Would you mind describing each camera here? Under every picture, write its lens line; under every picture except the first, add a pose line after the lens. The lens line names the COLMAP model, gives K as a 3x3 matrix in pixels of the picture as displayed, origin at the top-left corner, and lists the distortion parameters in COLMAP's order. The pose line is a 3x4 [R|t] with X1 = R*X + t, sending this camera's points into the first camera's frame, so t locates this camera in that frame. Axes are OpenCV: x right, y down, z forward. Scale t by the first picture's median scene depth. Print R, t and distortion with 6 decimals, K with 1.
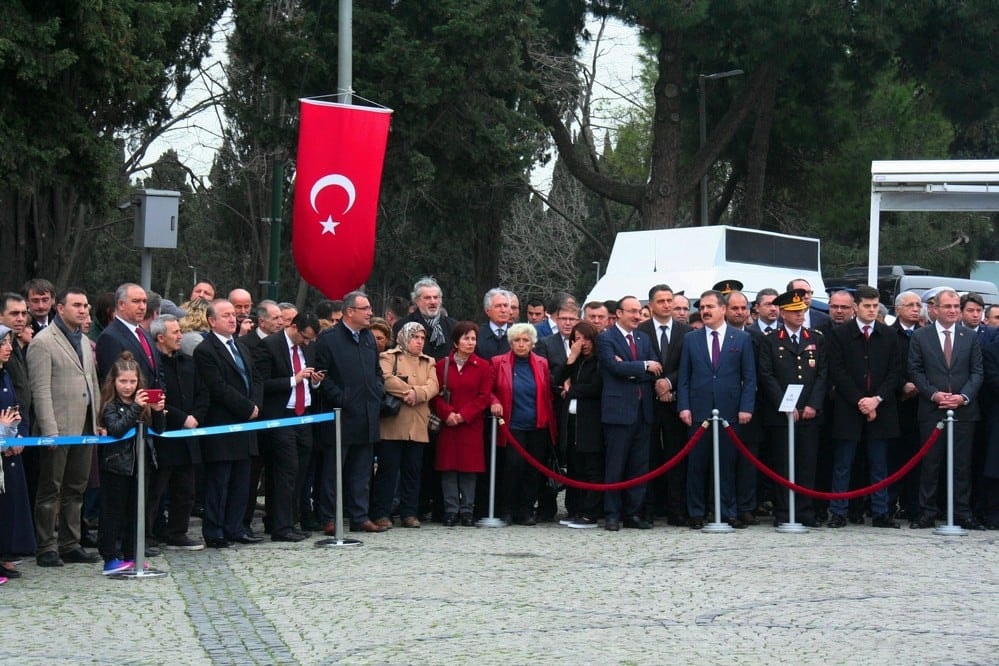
lens RADIAL K [[2707.9, 0, 499.5], [0, 2707.9, 333.0], [0, 0, 1]] dist [0.568128, 1.683392]
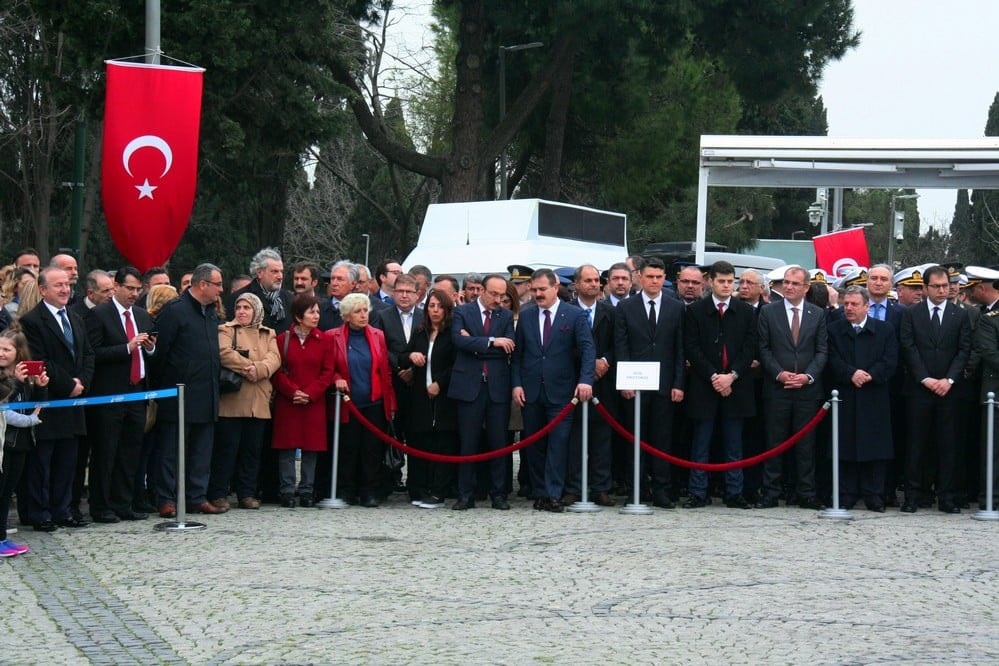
lens RADIAL K [[2707.9, 0, 499.5], [0, 2707.9, 333.0], [0, 0, 1]] dist [0.568128, 1.683392]
pose [[0.996302, 0.008734, 0.085470, -0.016148], [-0.009587, 0.999908, 0.009566, -0.000088], [-0.085378, -0.010350, 0.996295, 0.022650]]
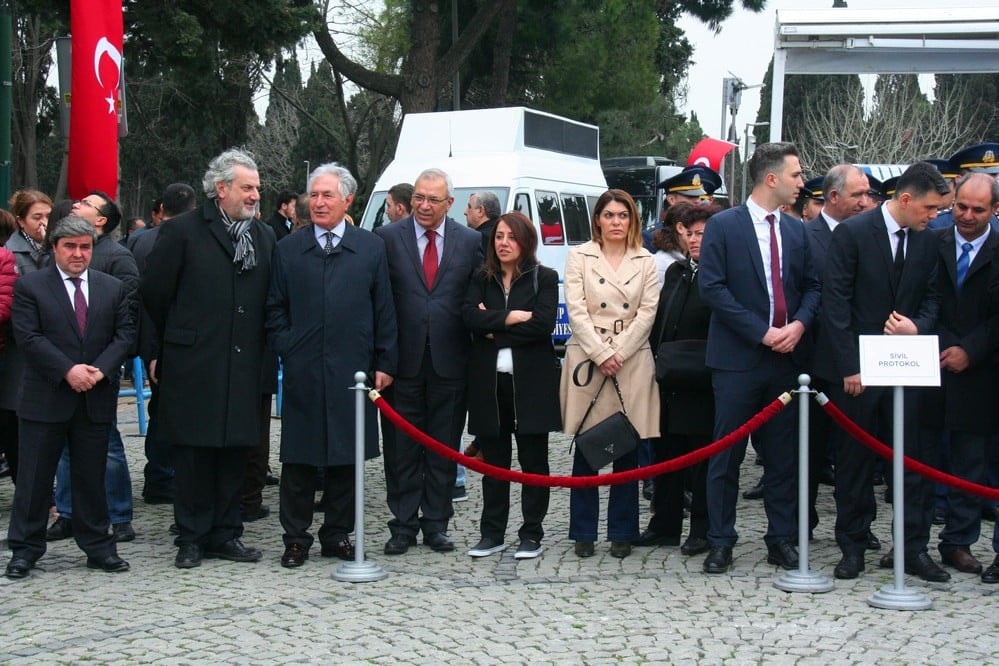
lens RADIAL K [[2040.4, 0, 499.5], [0, 2040.4, 333.0], [0, 0, 1]] dist [0.308605, 1.733615]
pose [[0.991586, -0.006550, 0.129286, -0.016436], [-0.000845, 0.998370, 0.057059, -0.003117], [-0.129449, -0.056688, 0.989964, 0.345032]]
